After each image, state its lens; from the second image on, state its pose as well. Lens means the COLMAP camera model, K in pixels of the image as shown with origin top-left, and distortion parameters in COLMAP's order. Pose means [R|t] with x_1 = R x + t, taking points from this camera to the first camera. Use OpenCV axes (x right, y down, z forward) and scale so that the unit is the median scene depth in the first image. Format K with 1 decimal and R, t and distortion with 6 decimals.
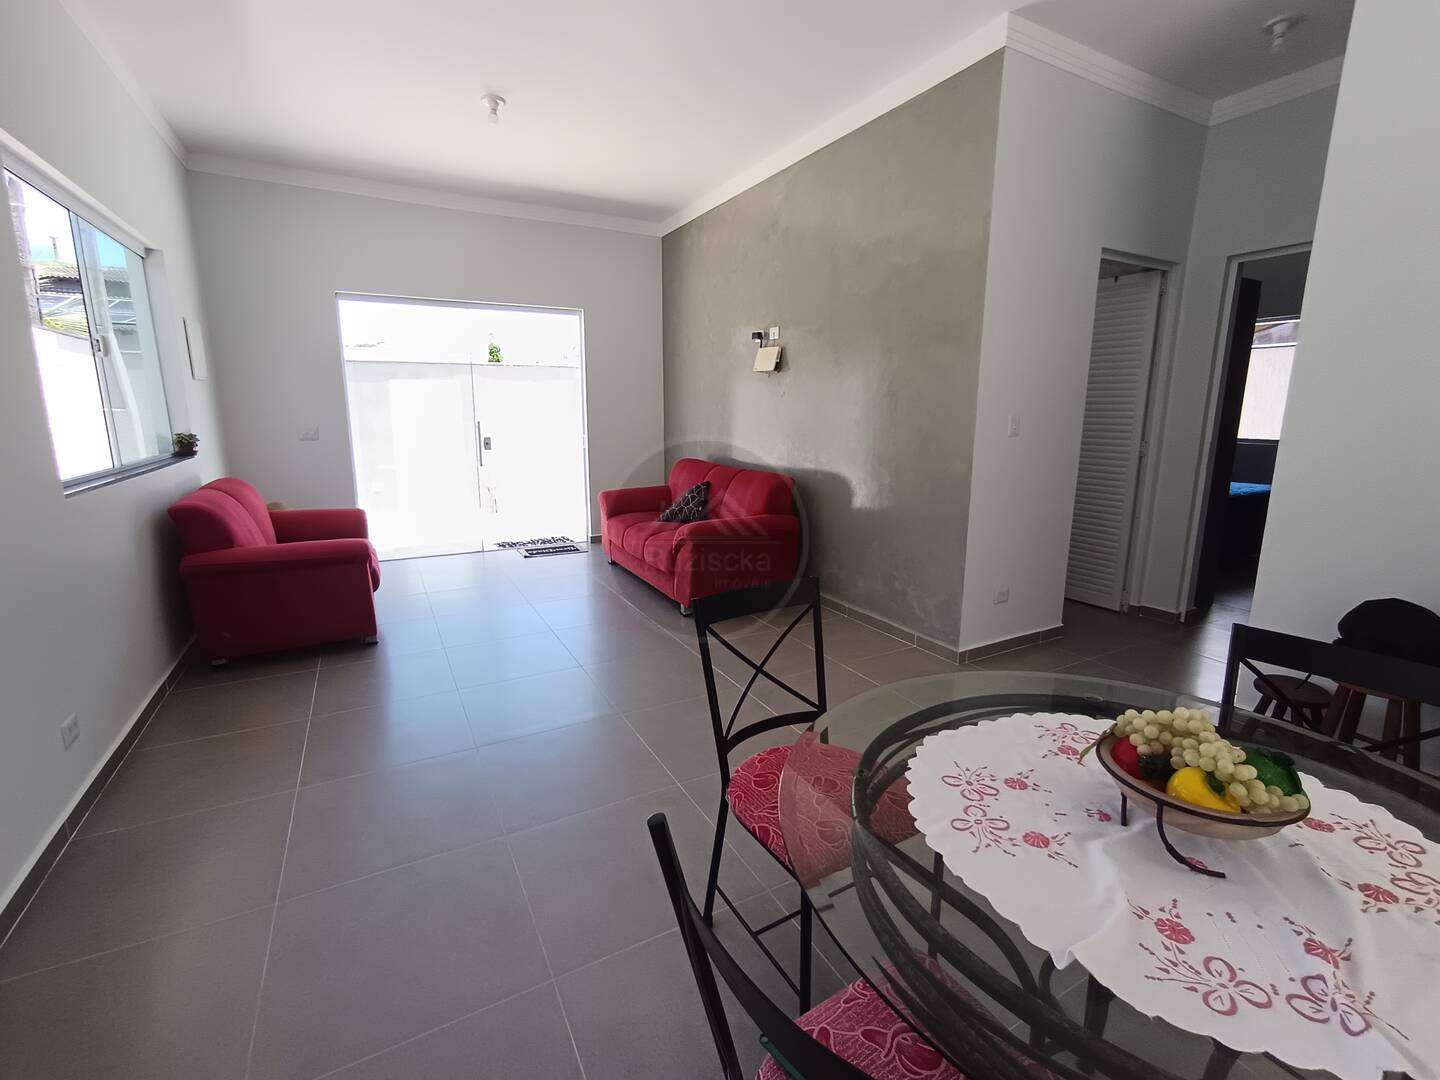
lens RADIAL K [[656.8, 0, 727.6], [0, 656.8, 538.9], [0, 0, 1]] dist [-0.018701, 0.012877]
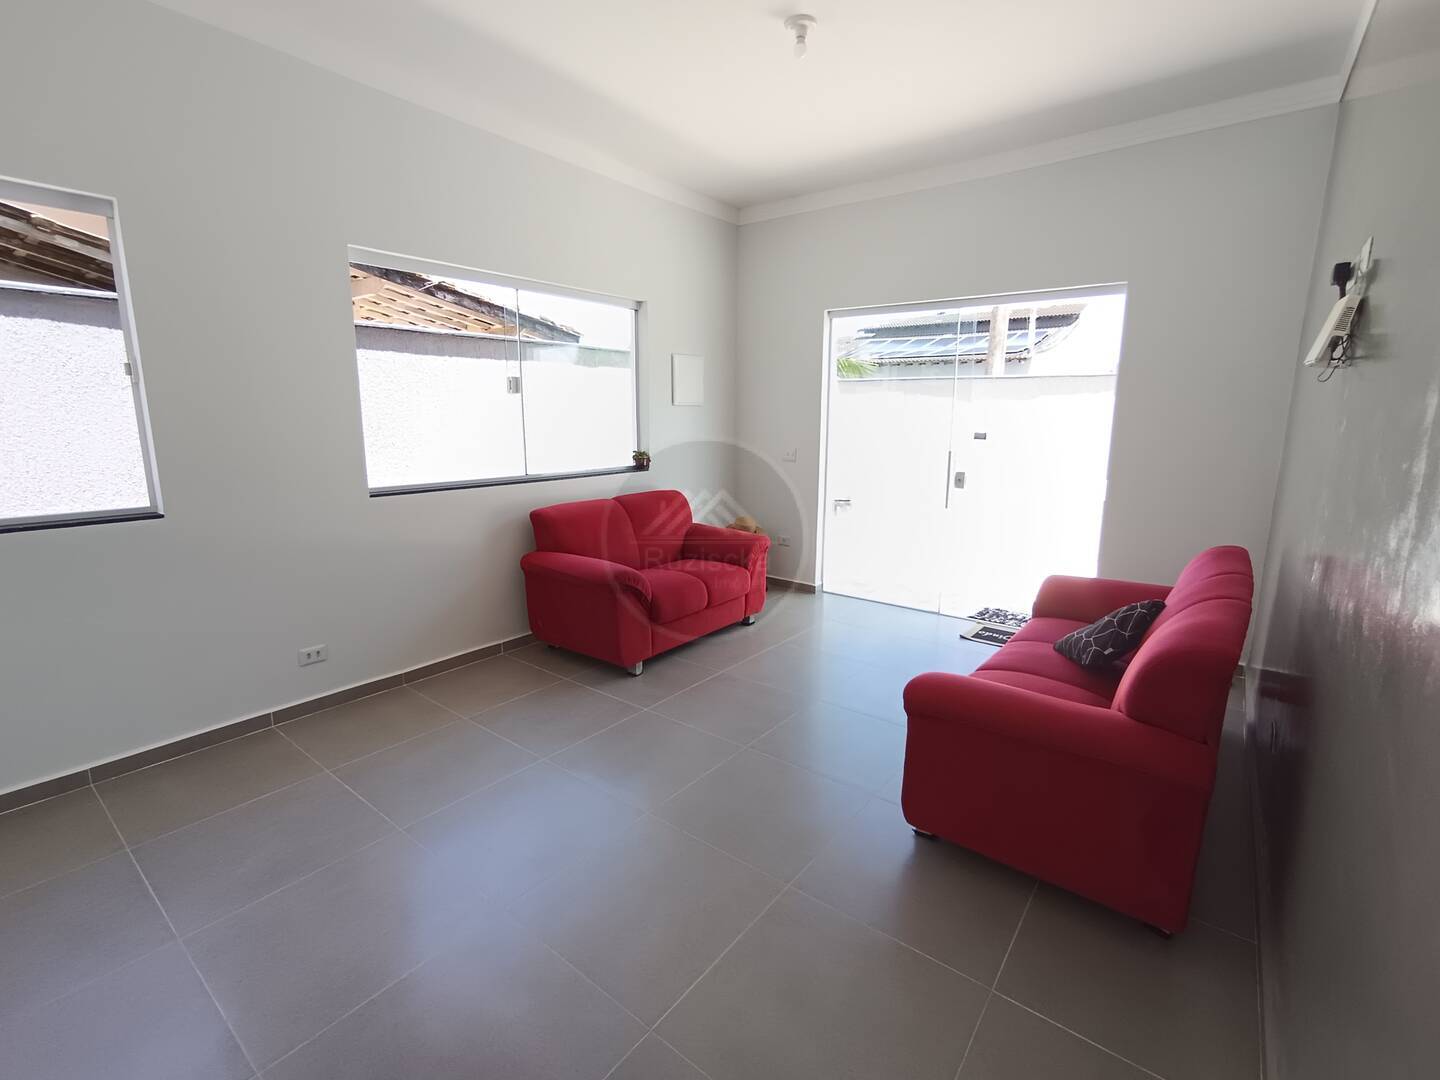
lens RADIAL K [[656.8, 0, 729.6], [0, 656.8, 536.5], [0, 0, 1]] dist [-0.018701, 0.012877]
pose [[0.402599, 0.164641, -0.900449, 0.328387], [-0.188918, 0.977459, 0.094255, -0.144480], [0.895670, 0.132164, 0.424627, 0.619705]]
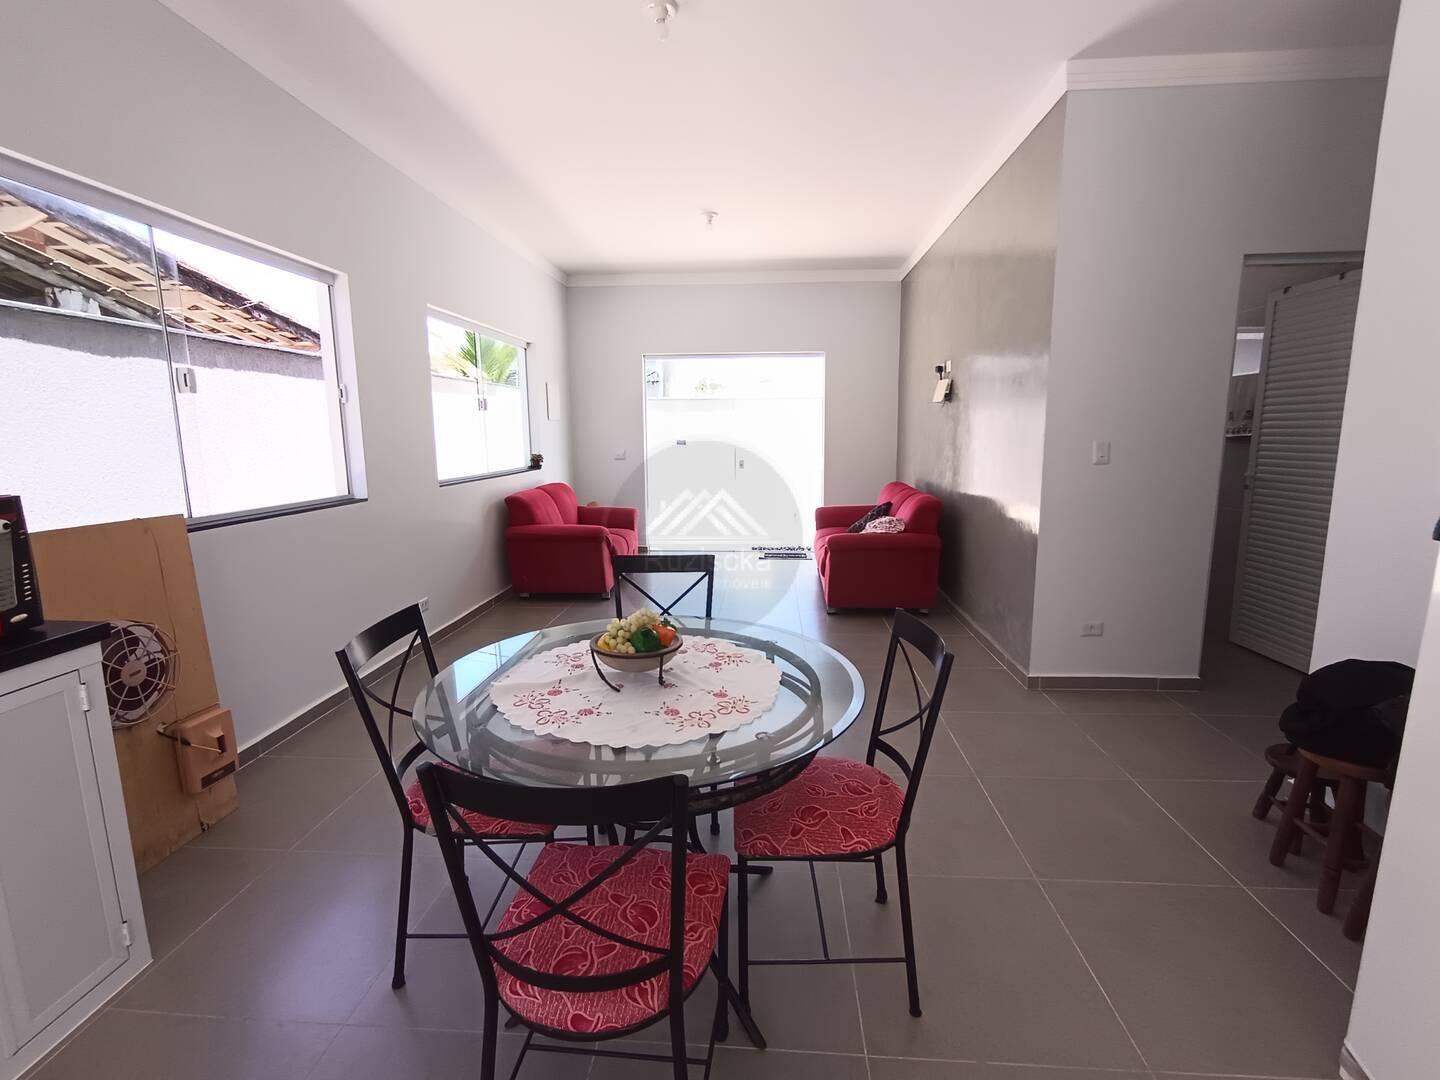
lens RADIAL K [[656.8, 0, 725.3], [0, 656.8, 542.1], [0, 0, 1]] dist [-0.018701, 0.012877]
pose [[0.839832, 0.079622, -0.536975, 0.413880], [-0.097988, 0.995171, -0.005690, 0.016301], [0.533929, 0.057396, 0.843579, -0.091495]]
